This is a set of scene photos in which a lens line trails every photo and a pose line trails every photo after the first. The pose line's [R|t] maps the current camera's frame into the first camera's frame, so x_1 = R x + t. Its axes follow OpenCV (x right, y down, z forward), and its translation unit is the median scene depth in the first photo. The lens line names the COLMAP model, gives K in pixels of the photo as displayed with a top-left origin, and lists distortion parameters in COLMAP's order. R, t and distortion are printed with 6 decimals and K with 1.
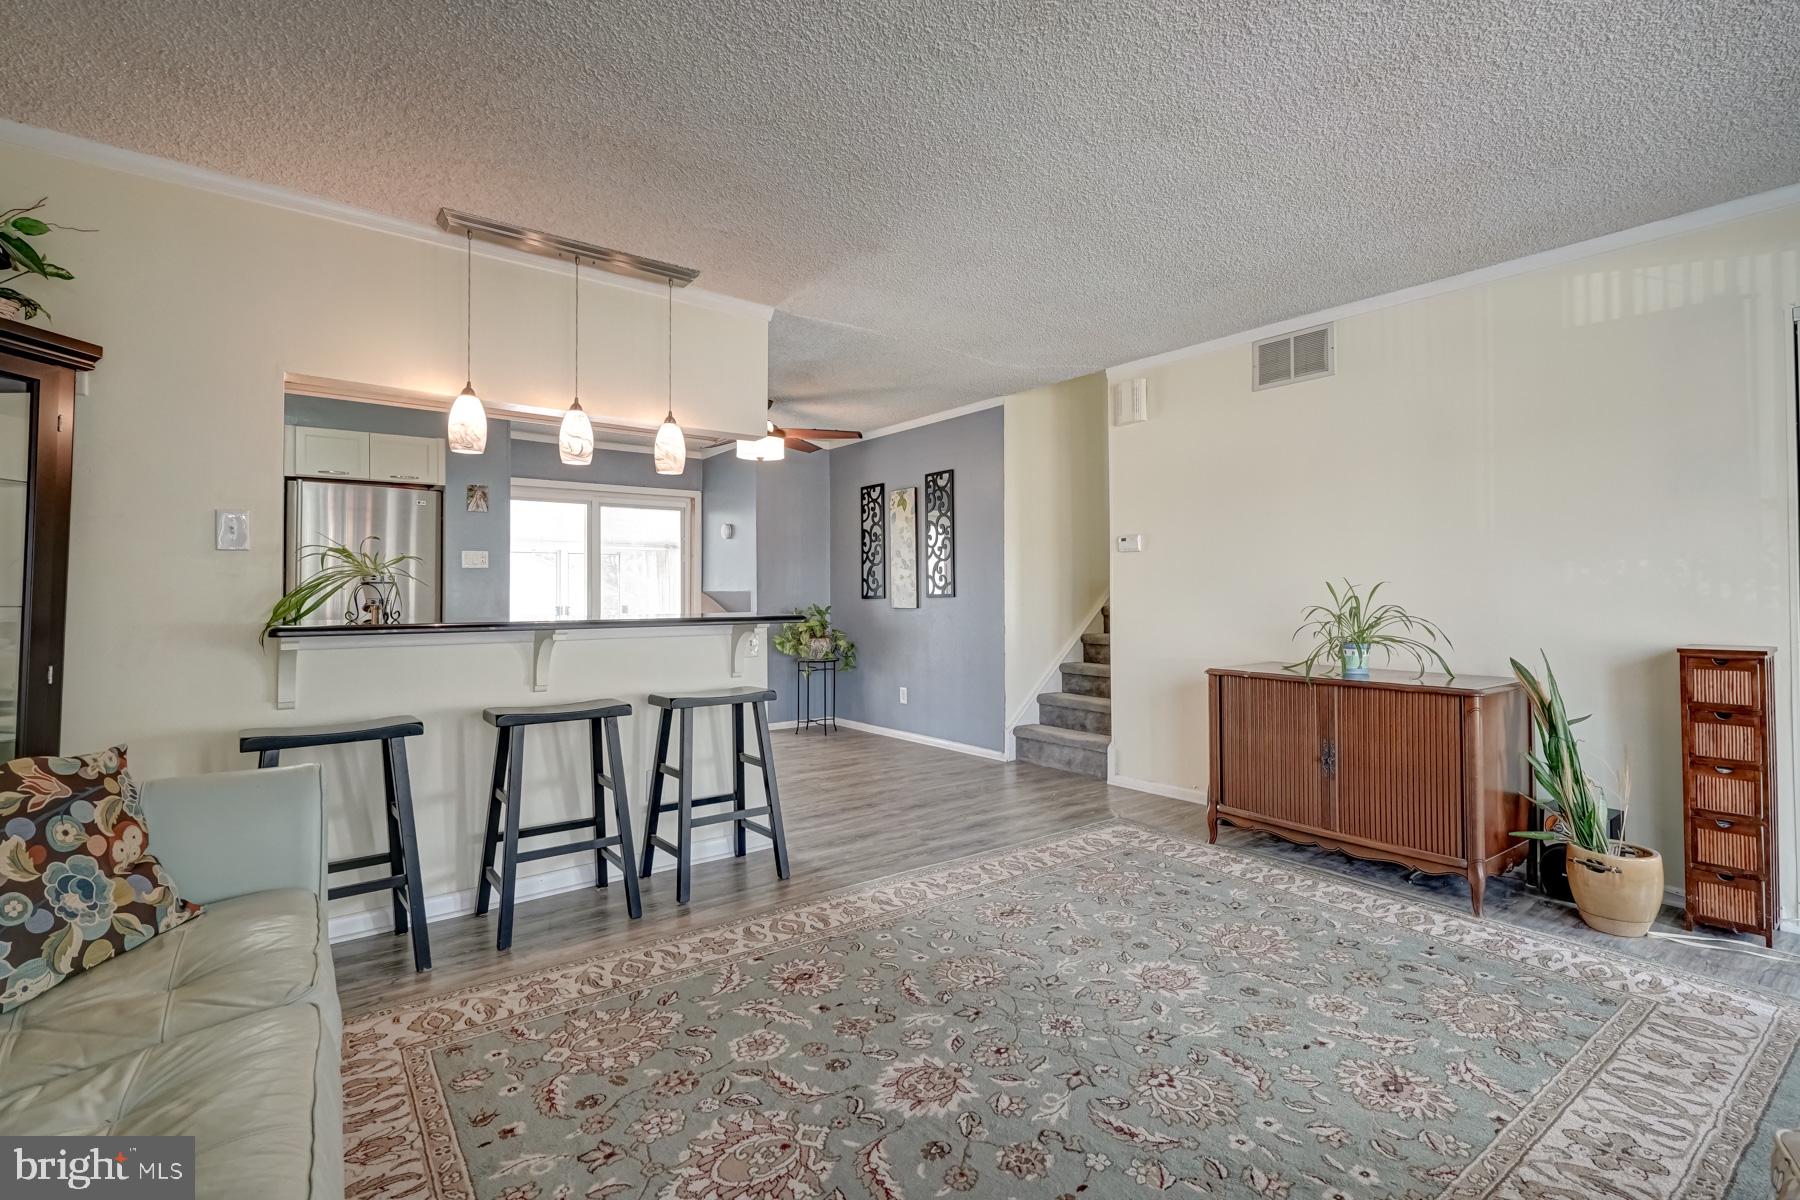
lens RADIAL K [[837.4, 0, 904.9], [0, 837.4, 588.7], [0, 0, 1]] dist [-0.002787, 0.002496]
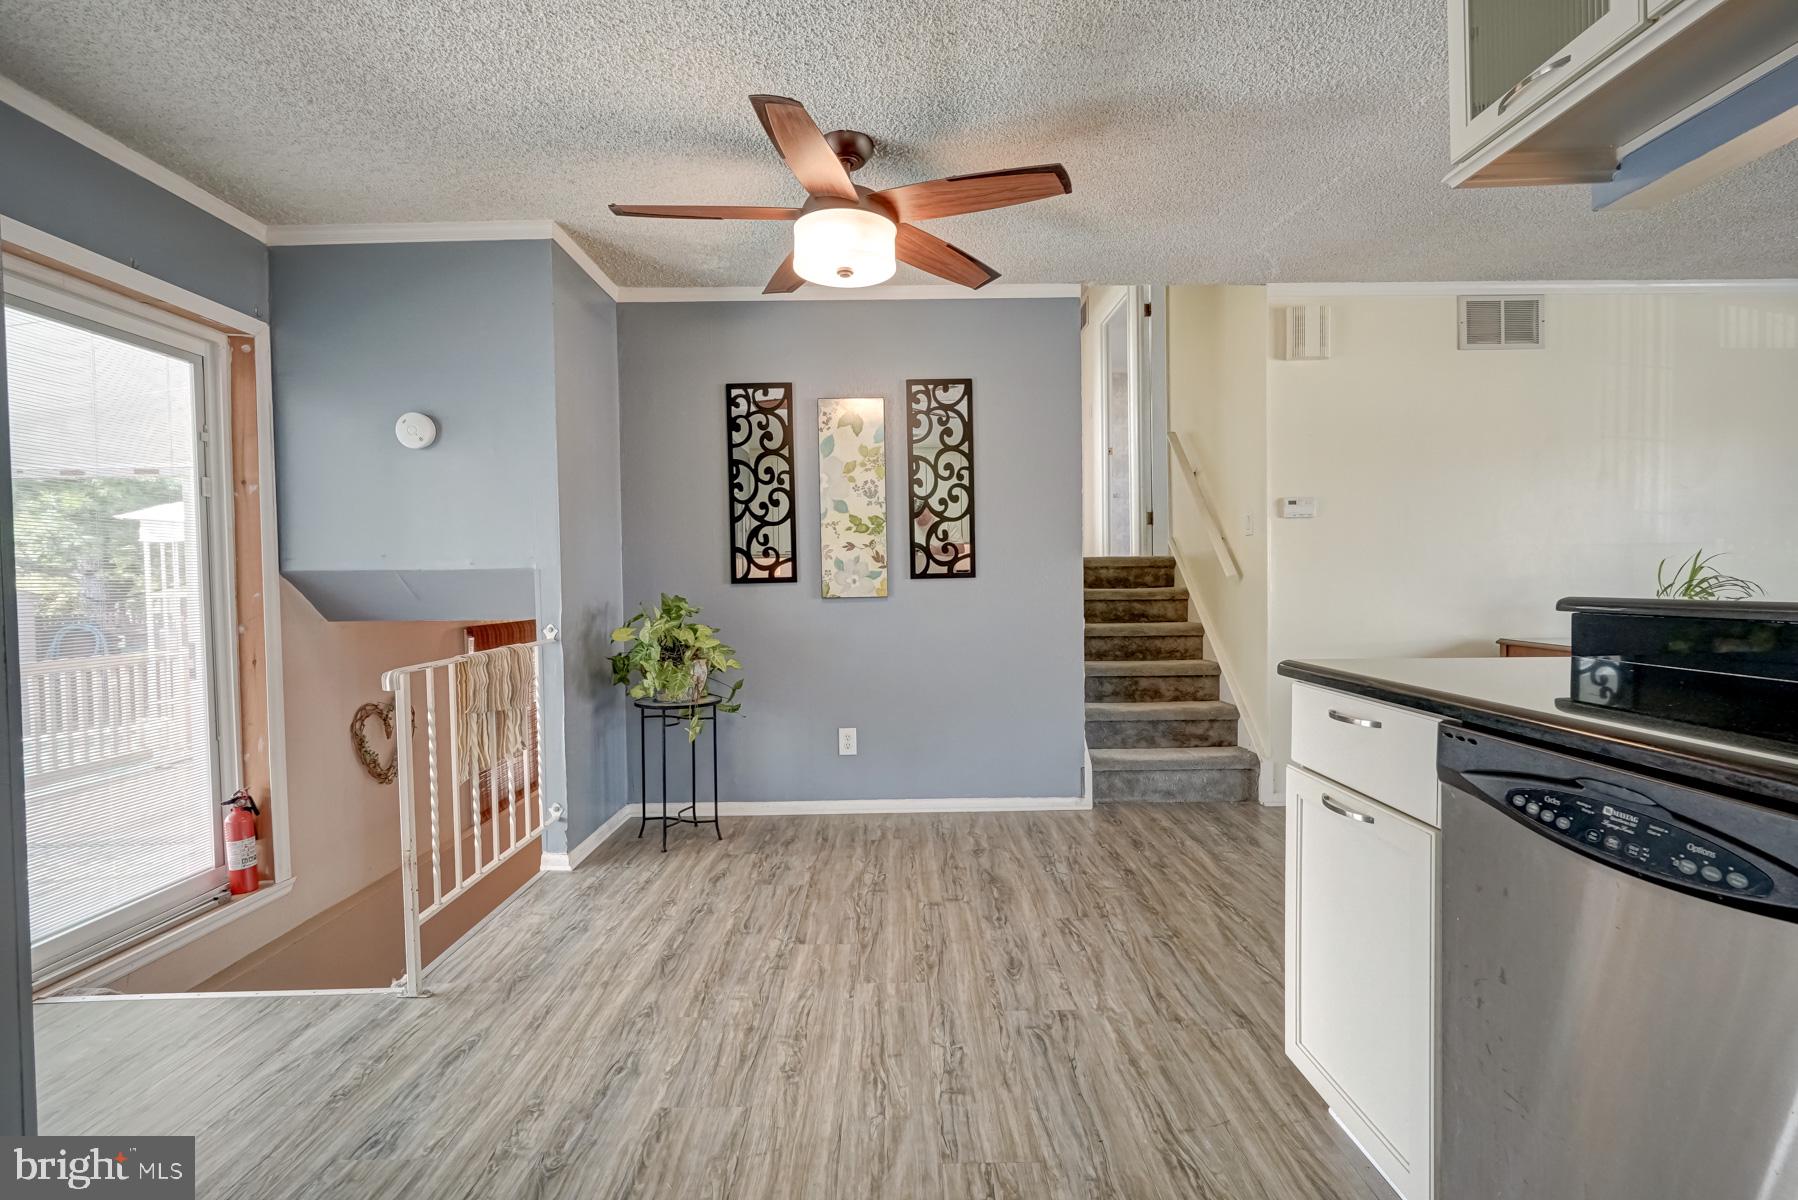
lens RADIAL K [[836.5, 0, 891.6], [0, 836.5, 602.5], [0, 0, 1]] dist [-0.002787, 0.002496]
pose [[0.607763, -0.020368, 0.793857, -0.825977], [0.004332, 0.999741, 0.022334, 0.024411], [-0.794106, -0.010135, 0.607694, 1.094766]]
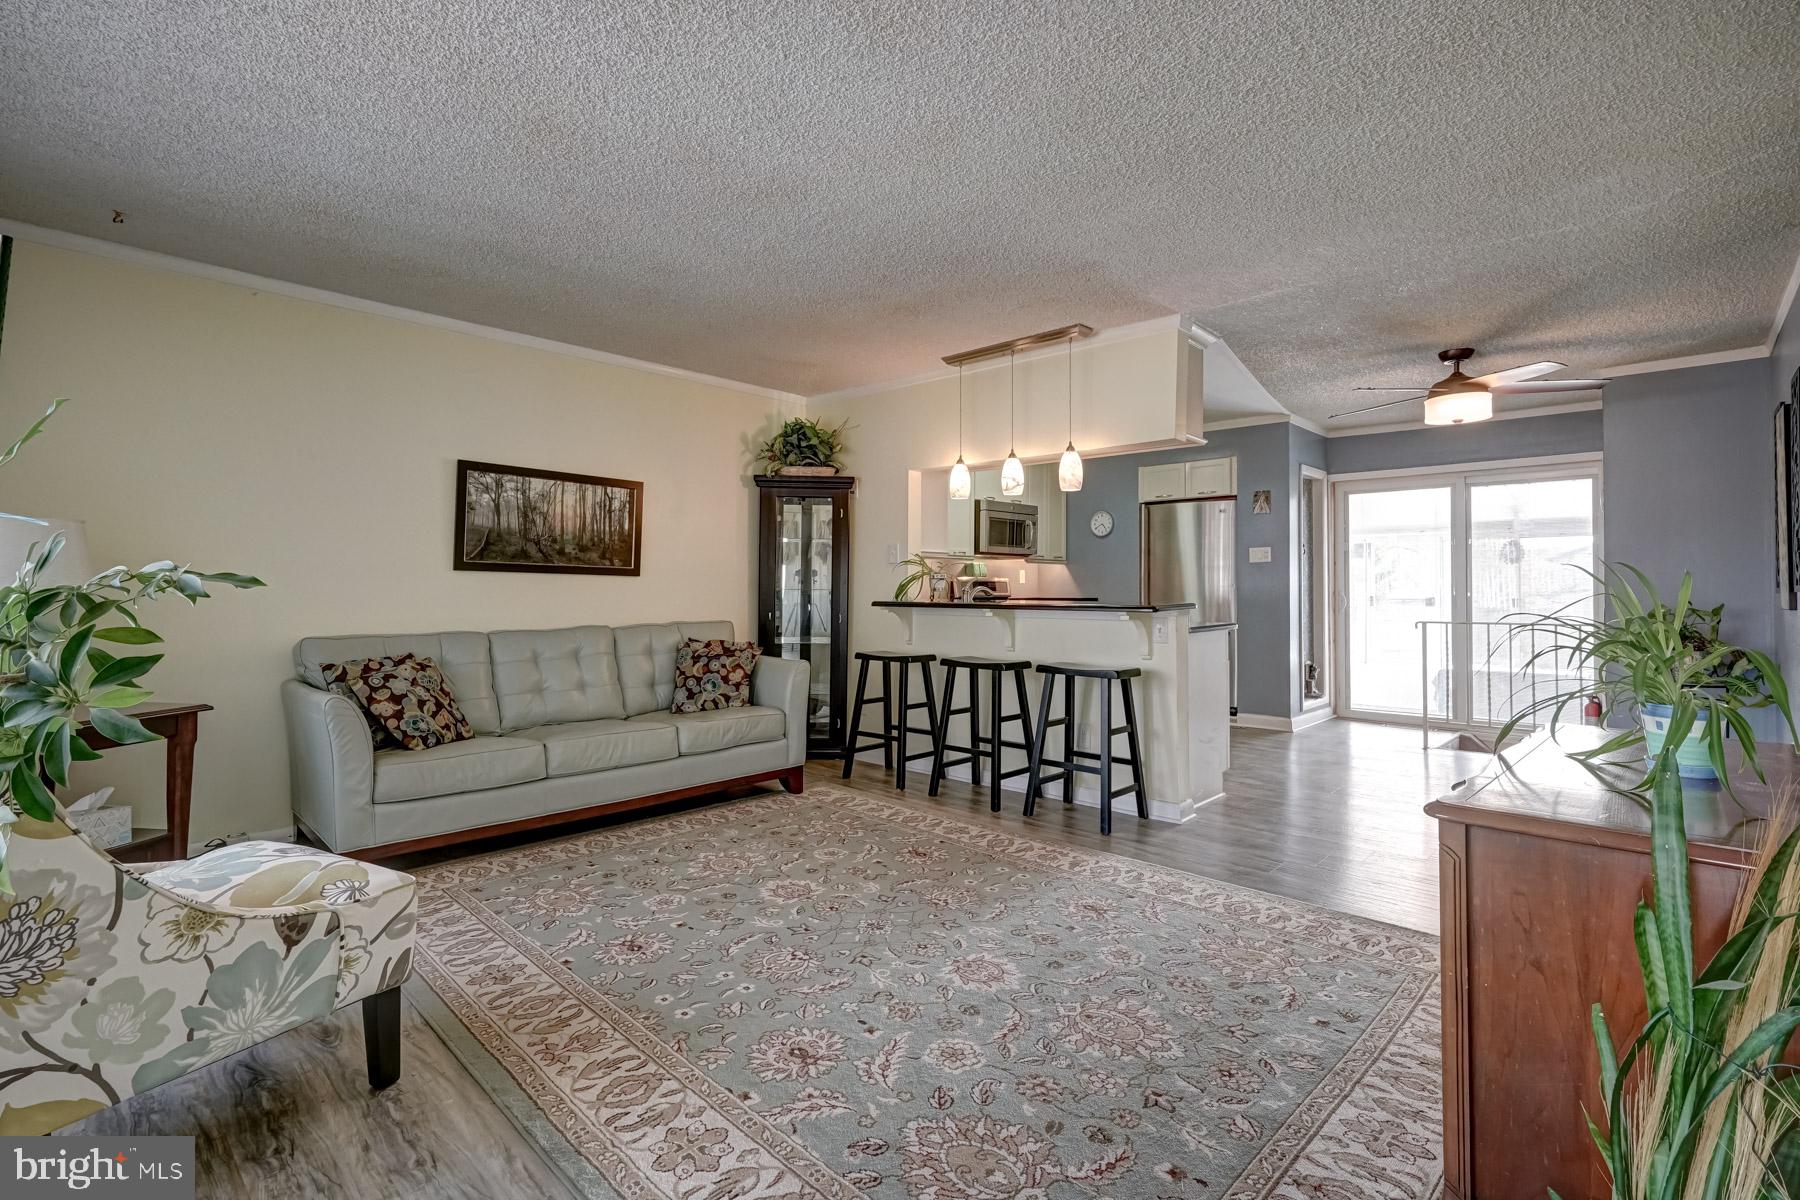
lens RADIAL K [[837.4, 0, 903.9], [0, 837.4, 590.0], [0, 0, 1]] dist [-0.002787, 0.002496]
pose [[0.148100, 0.008210, -0.988938, 0.892727], [0.007554, 0.999927, 0.009433, -0.000468], [0.988944, -0.008868, 0.148027, 0.531124]]
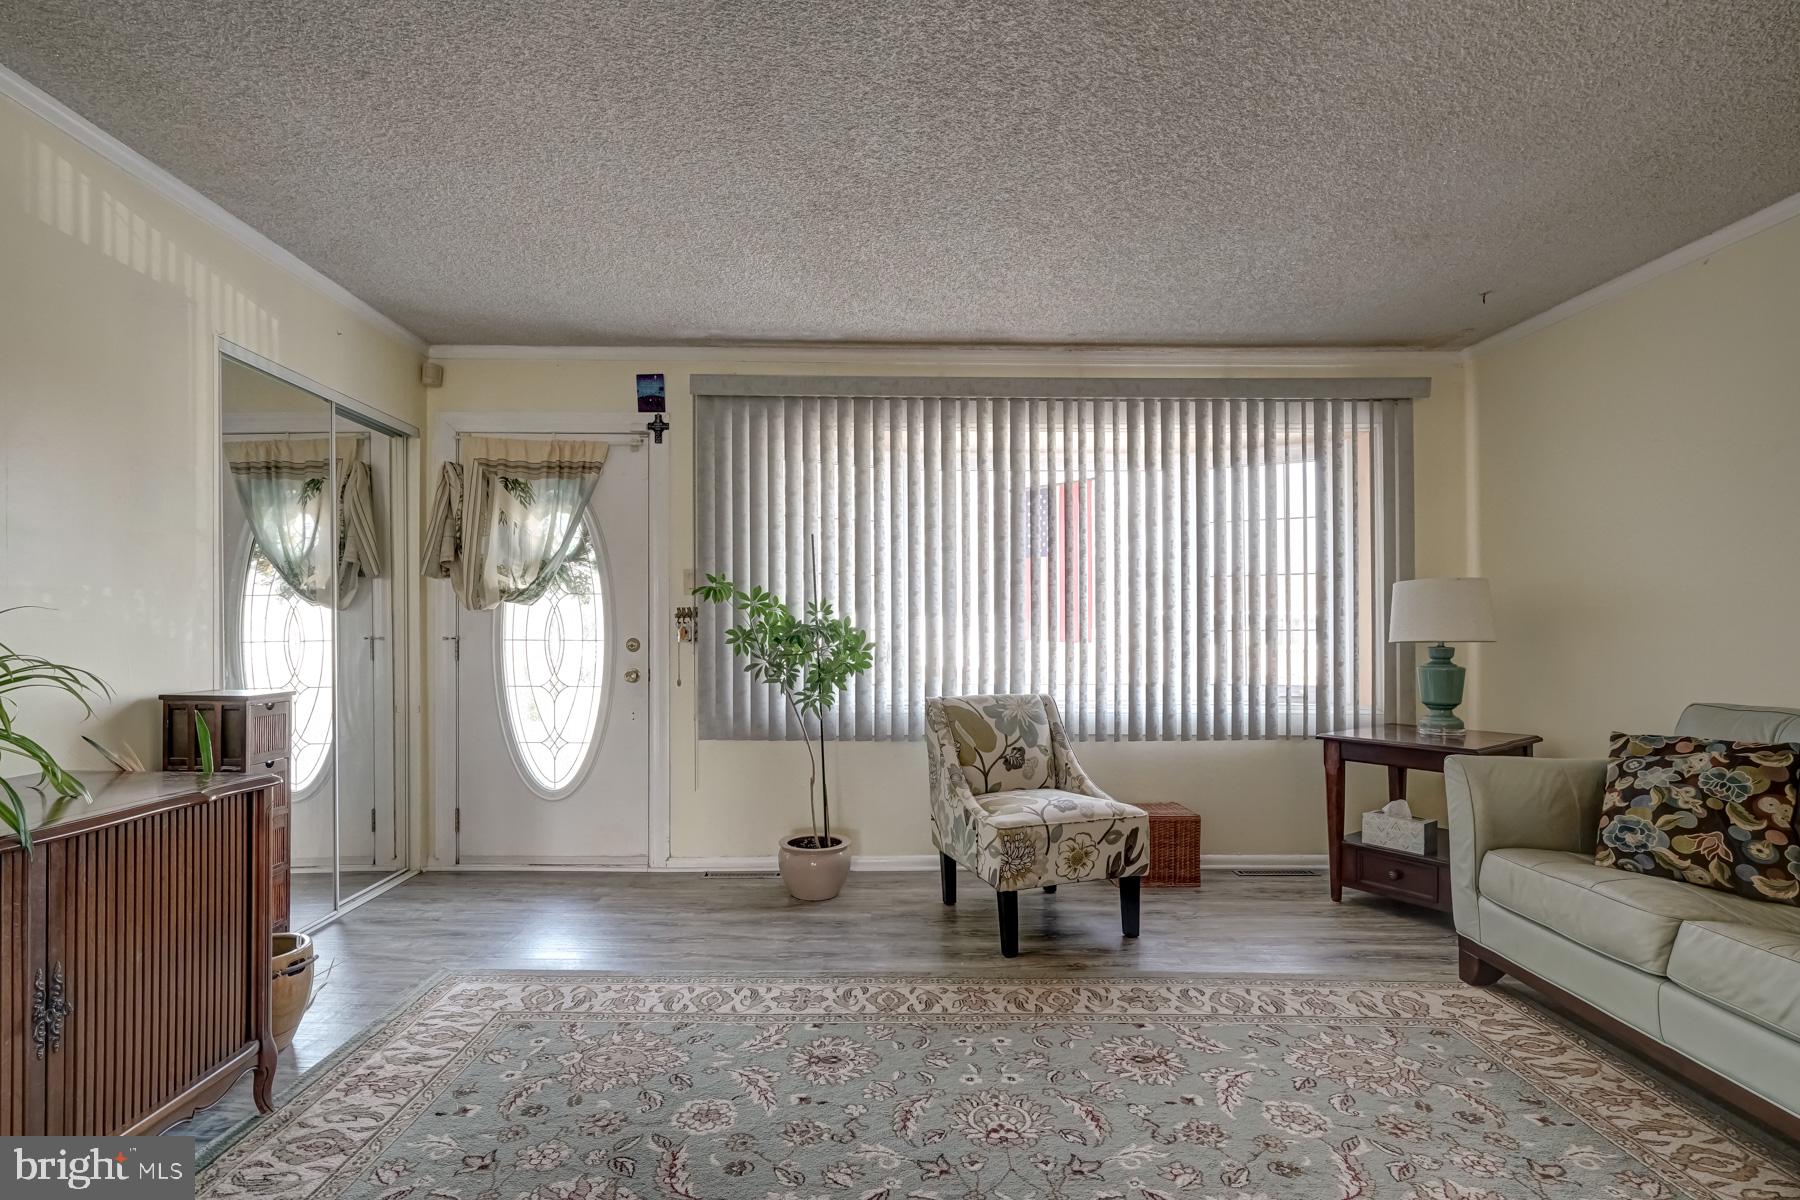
lens RADIAL K [[837.4, 0, 879.1], [0, 837.4, 624.7], [0, 0, 1]] dist [-0.002787, 0.002496]
pose [[-0.793532, 0.007758, 0.608480, -0.095657], [-0.004374, 0.999820, -0.018451, 0.008580], [-0.608513, -0.017303, -0.793355, 1.021631]]
